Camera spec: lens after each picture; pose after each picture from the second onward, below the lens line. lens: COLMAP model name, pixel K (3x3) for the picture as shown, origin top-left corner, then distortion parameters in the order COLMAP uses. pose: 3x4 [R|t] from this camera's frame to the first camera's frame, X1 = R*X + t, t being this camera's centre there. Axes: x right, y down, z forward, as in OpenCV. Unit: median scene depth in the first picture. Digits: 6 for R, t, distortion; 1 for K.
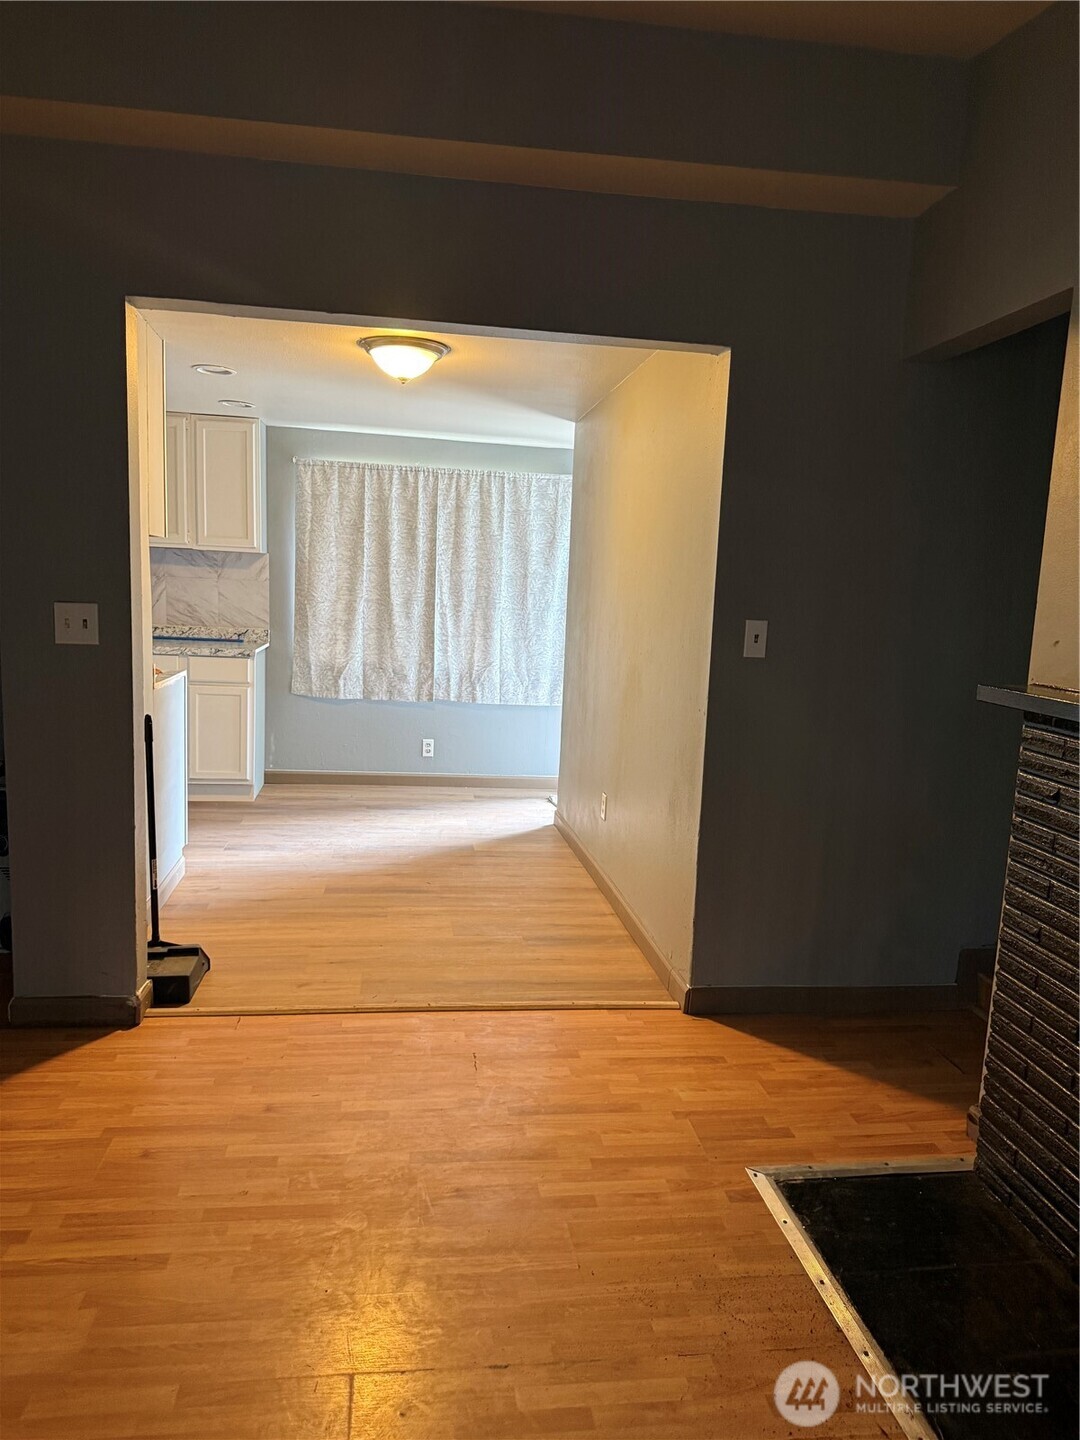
lens RADIAL K [[1017.7, 0, 541.9], [0, 1017.7, 721.8], [0, 0, 1]] dist [-0.004390, -0.003728]
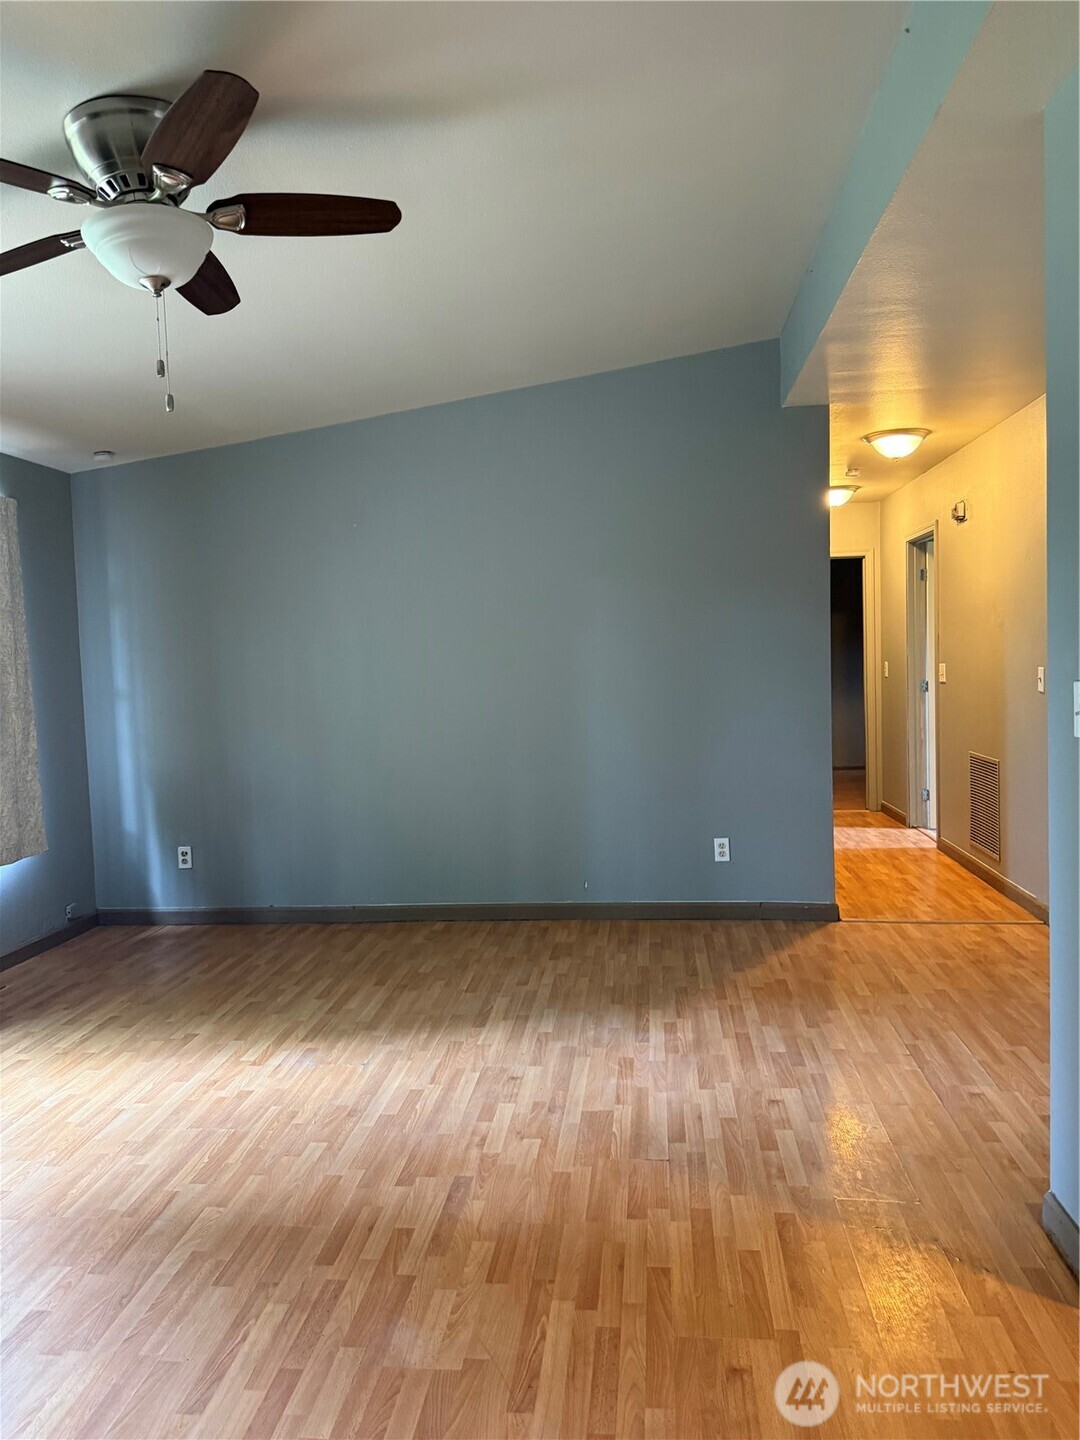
lens RADIAL K [[1017.7, 0, 547.0], [0, 1017.7, 717.7], [0, 0, 1]] dist [-0.004390, -0.003728]
pose [[-0.250231, 0.038336, -0.967427, 0.383408], [-0.112887, 0.991245, 0.068479, -0.113976], [0.961582, 0.126346, -0.243713, 0.968074]]
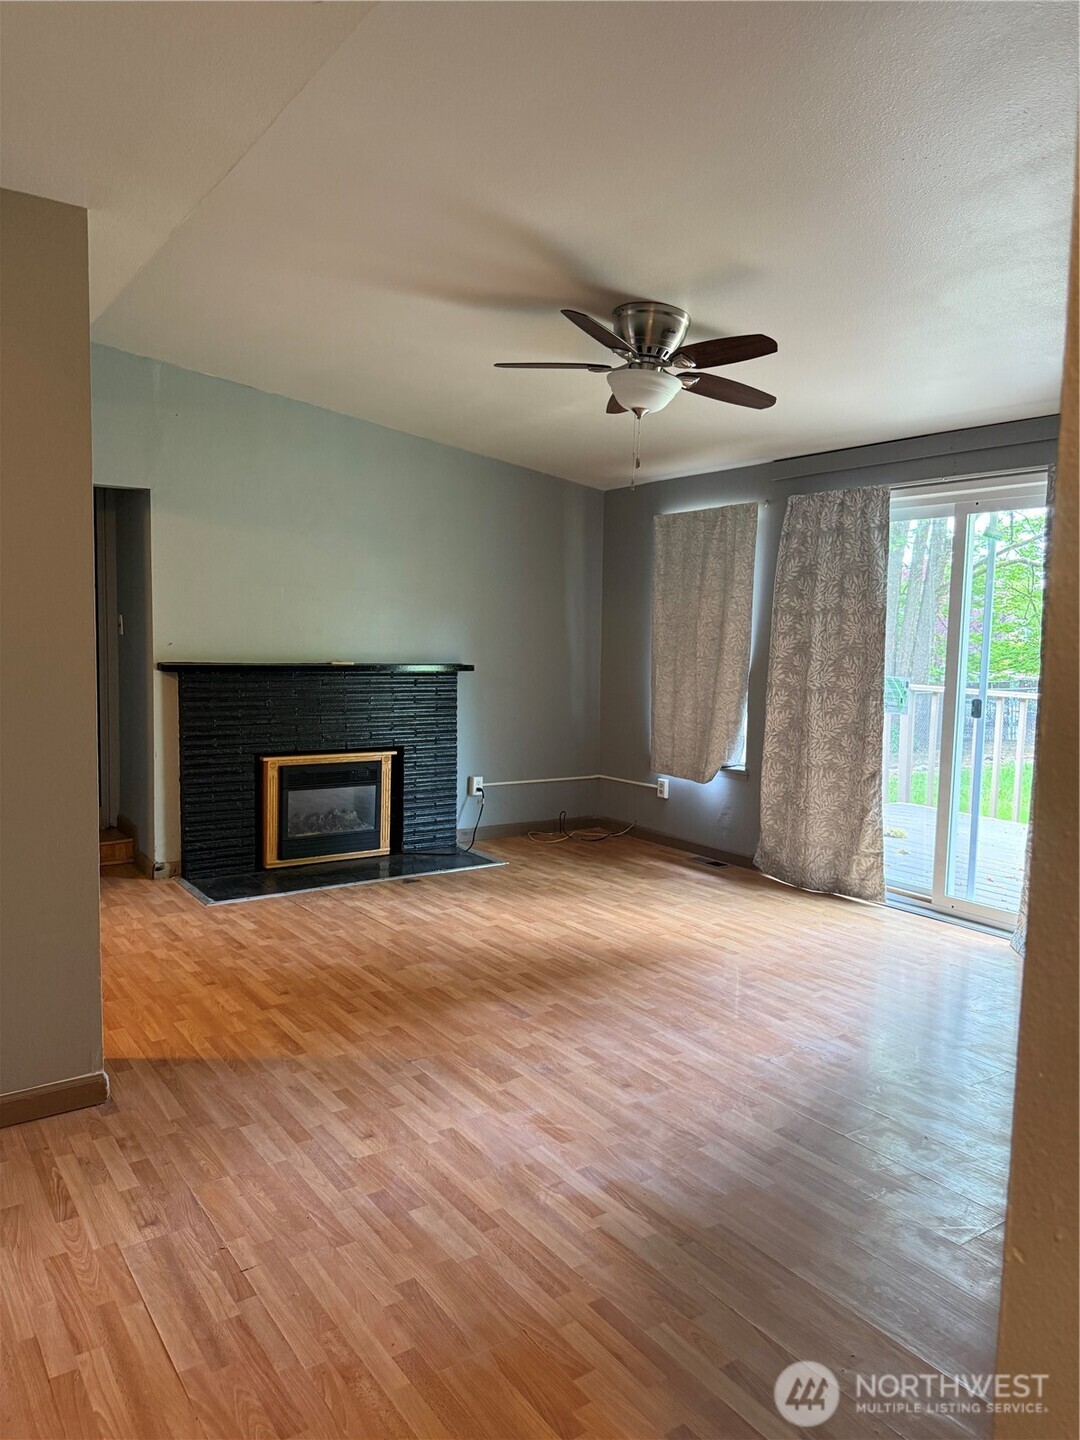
lens RADIAL K [[1017.7, 0, 542.9], [0, 1017.7, 721.2], [0, 0, 1]] dist [-0.004390, -0.003728]
pose [[-0.449058, -0.127004, 0.884430, -1.897920], [0.088944, 0.978576, 0.185683, -0.249111], [-0.889065, 0.162047, -0.428141, 1.231253]]
